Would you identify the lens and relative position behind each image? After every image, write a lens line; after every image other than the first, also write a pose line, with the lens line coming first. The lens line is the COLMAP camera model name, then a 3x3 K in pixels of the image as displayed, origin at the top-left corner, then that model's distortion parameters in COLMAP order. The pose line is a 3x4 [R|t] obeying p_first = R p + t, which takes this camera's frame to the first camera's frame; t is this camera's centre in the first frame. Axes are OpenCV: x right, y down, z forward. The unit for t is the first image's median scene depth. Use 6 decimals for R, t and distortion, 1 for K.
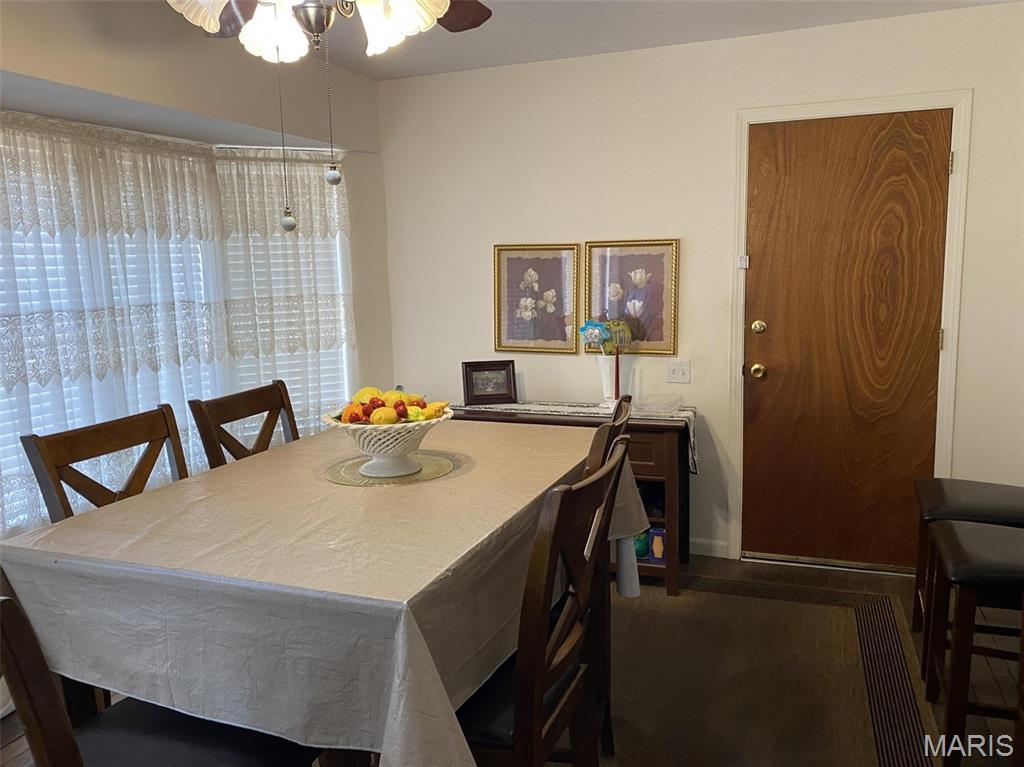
lens RADIAL K [[774.5, 0, 516.2], [0, 774.5, 392.0], [0, 0, 1]] dist [0.030840, -0.040968]
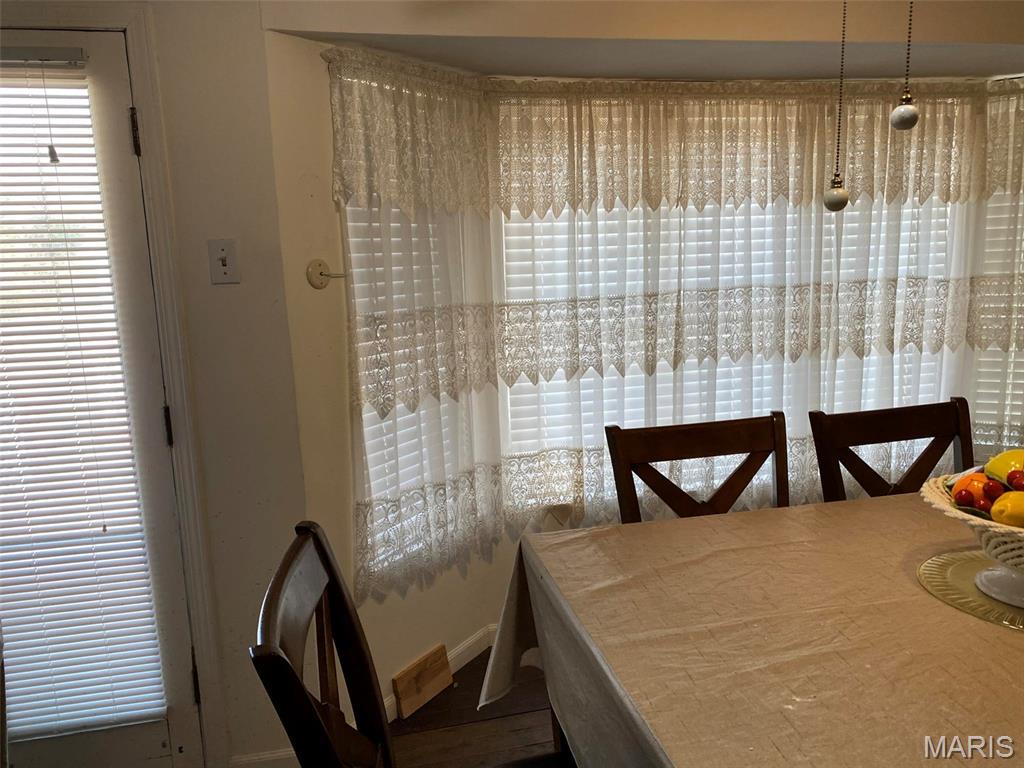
lens RADIAL K [[774.5, 0, 516.2], [0, 774.5, 392.5], [0, 0, 1]] dist [0.030840, -0.040968]
pose [[0.543996, 0.161437, -0.823412, 0.062791], [-0.113176, 0.986467, 0.118634, -0.053846], [0.831420, 0.028654, 0.554905, 0.218405]]
